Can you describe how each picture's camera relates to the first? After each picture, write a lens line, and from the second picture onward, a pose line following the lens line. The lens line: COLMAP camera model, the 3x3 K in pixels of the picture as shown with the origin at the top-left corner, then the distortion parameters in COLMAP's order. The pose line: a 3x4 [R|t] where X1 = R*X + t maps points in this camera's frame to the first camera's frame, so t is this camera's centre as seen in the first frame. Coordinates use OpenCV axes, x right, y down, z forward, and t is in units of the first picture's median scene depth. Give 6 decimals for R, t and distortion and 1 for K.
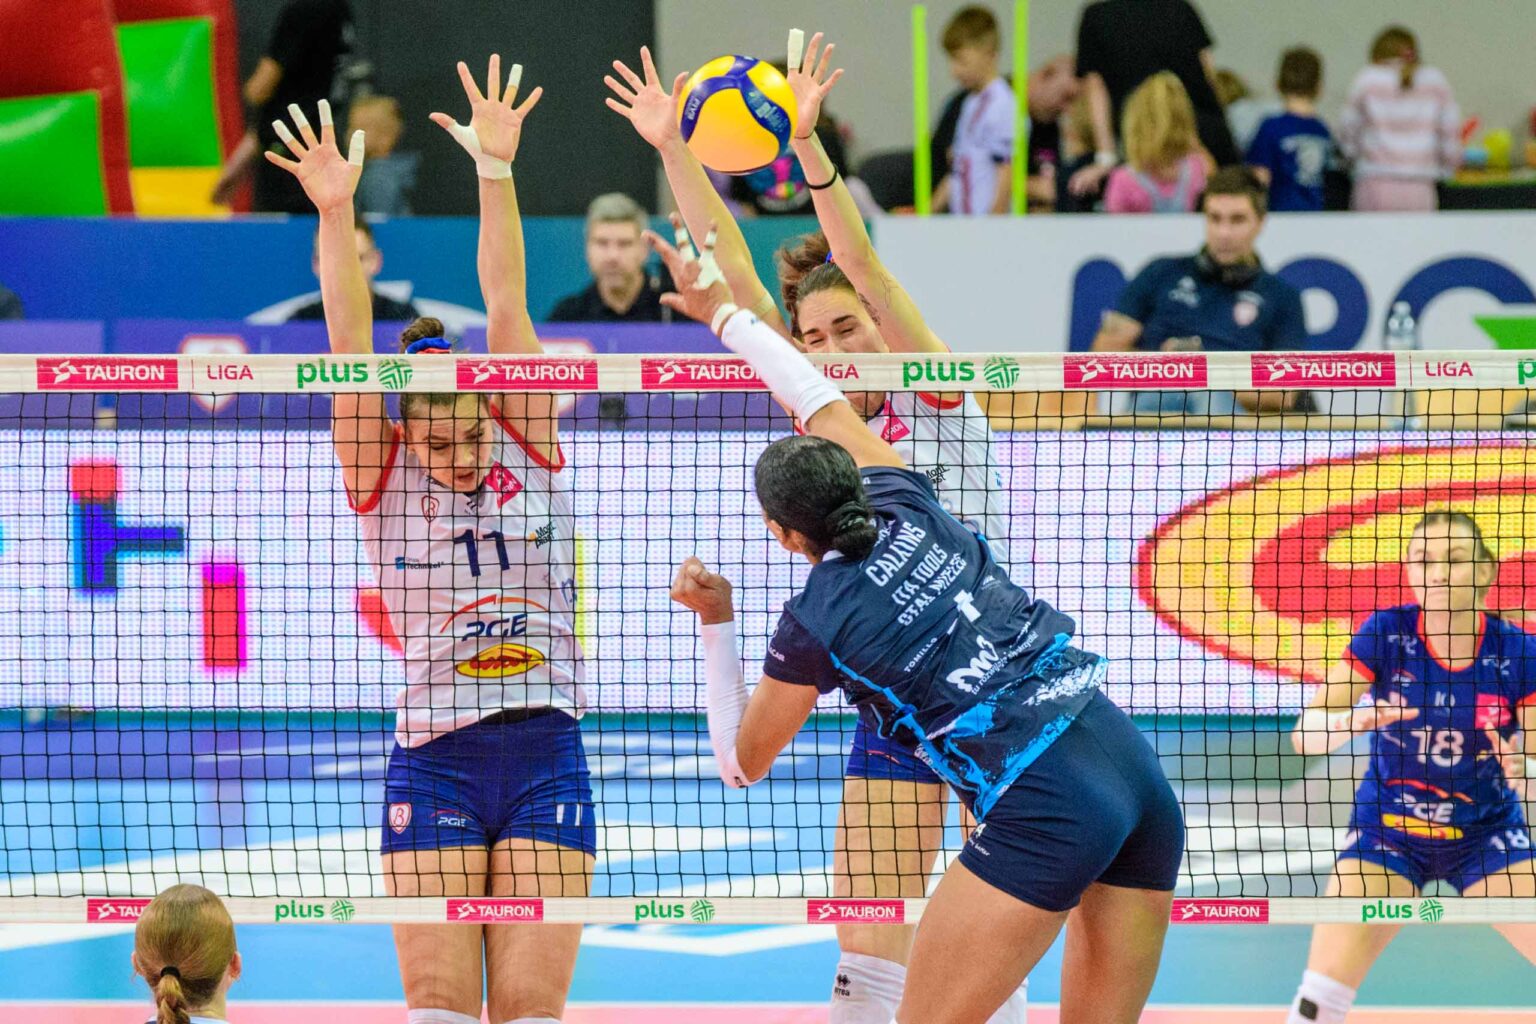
lens RADIAL K [[9671.6, 0, 768.0], [0, 9671.6, 512.0], [0, 0, 1]] dist [0.012224, -5.532135]
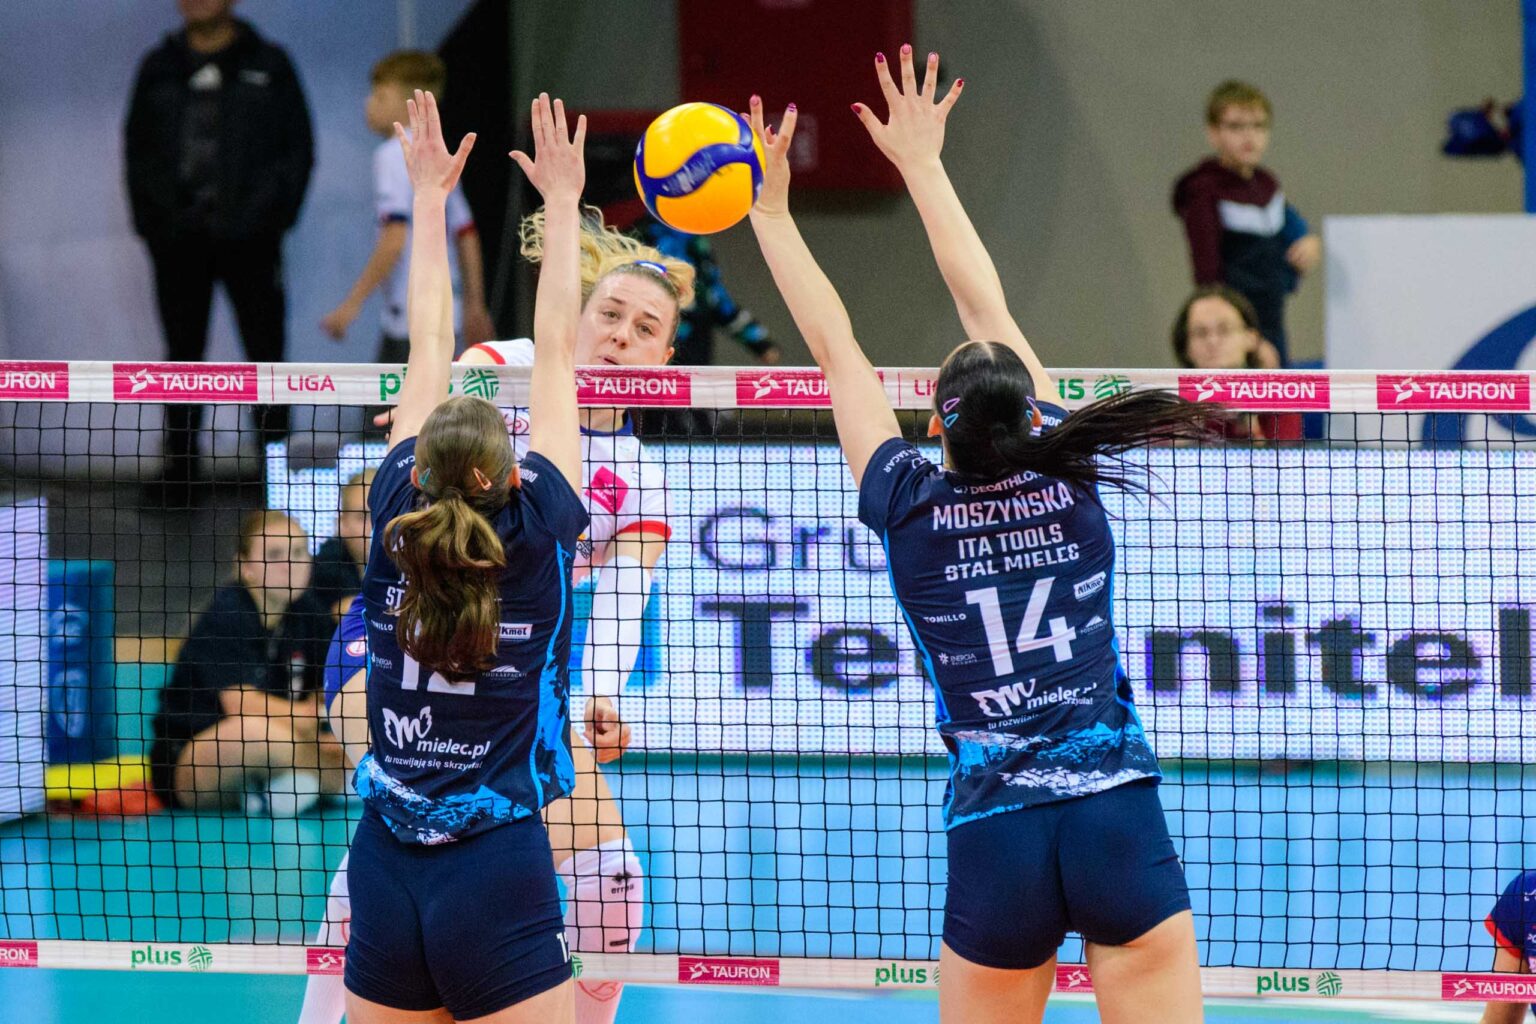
lens RADIAL K [[10946.3, 0, 768.0], [0, 10946.3, 512.0], [0, 0, 1]] dist [0.260279, -85.924363]
pose [[0.968671, 0.011804, -0.248069, 0.248663], [-0.012723, 0.999917, -0.002103, -0.000345], [0.248023, 0.005193, 0.968740, -0.010327]]
